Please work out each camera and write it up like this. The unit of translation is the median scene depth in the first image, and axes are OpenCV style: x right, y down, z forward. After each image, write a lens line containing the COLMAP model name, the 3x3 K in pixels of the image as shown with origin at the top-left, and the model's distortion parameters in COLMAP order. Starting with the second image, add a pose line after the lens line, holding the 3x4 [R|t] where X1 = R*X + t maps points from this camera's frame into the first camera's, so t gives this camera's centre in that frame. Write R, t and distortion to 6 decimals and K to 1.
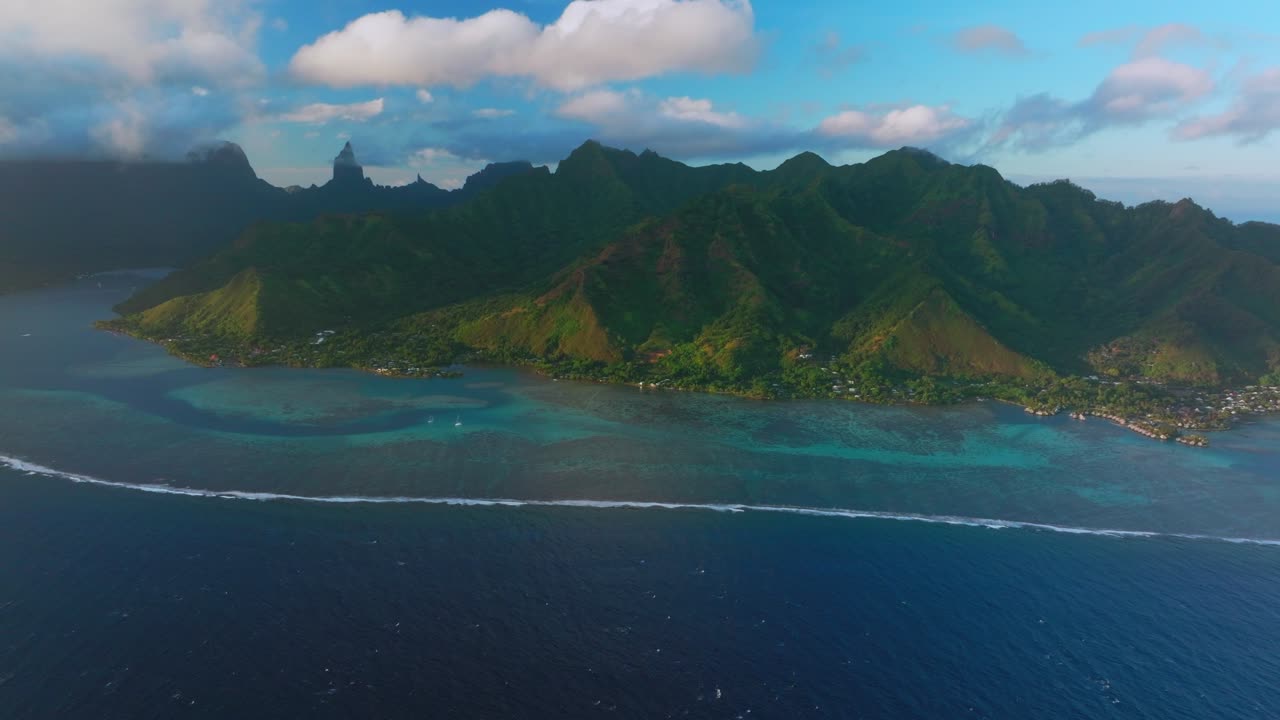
lens RADIAL K [[975.8, 0, 650.8], [0, 975.8, 359.4], [0, 0, 1]] dist [0.036822, -0.005474]
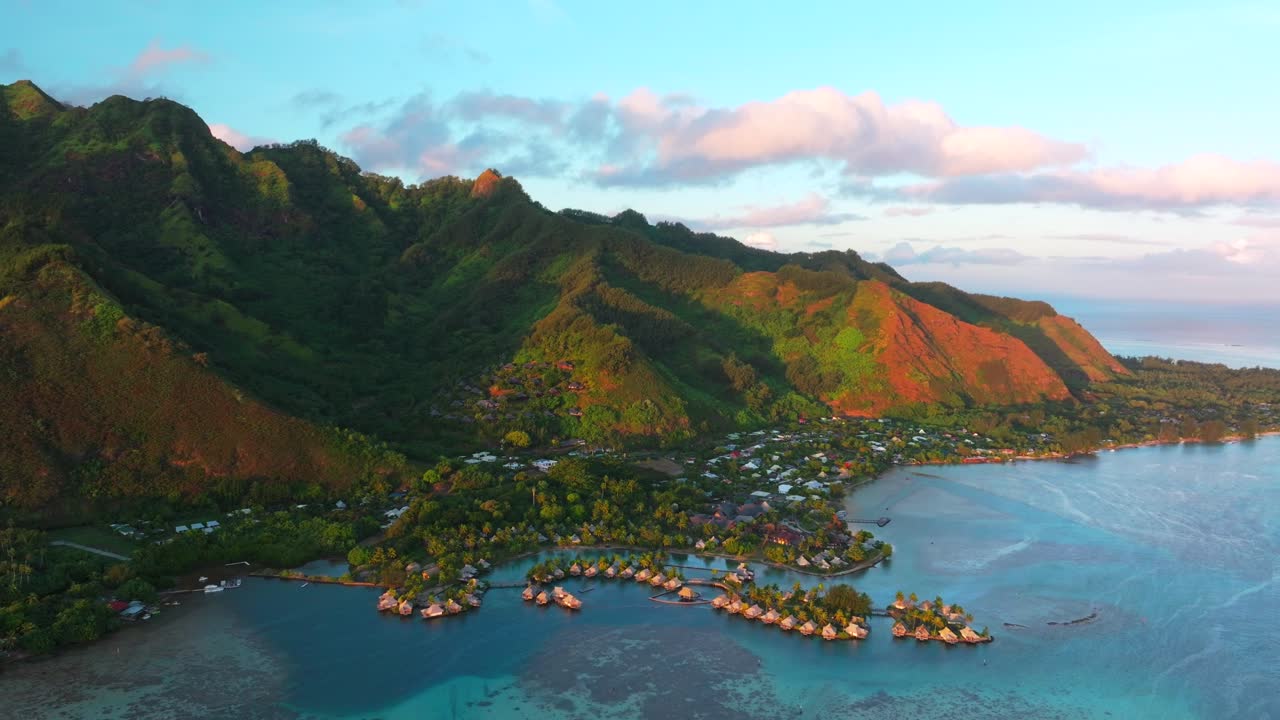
lens RADIAL K [[955.2, 0, 643.4], [0, 955.2, 339.3], [0, 0, 1]] dist [0.007095, 0.001641]
pose [[0.717308, -0.046762, 0.695186, 0.194125], [0.117276, 0.991613, -0.054306, -0.000852], [-0.686816, 0.120483, 0.716776, 0.580571]]
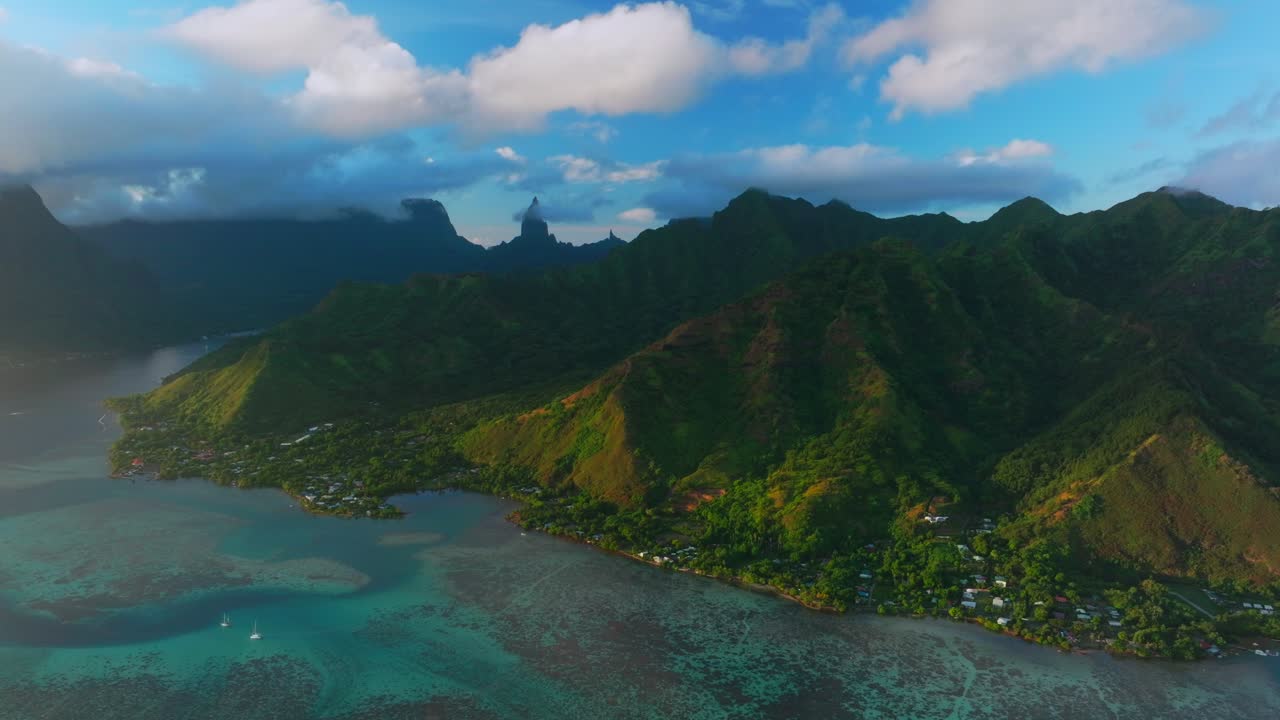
lens RADIAL K [[974.7, 0, 647.8], [0, 974.7, 359.5], [0, 0, 1]] dist [0.023222, 0.005789]
pose [[0.966614, 0.029619, -0.254520, 0.127757], [-0.044128, 0.997698, -0.051487, -0.058049], [0.252409, 0.061000, 0.965696, 0.342677]]
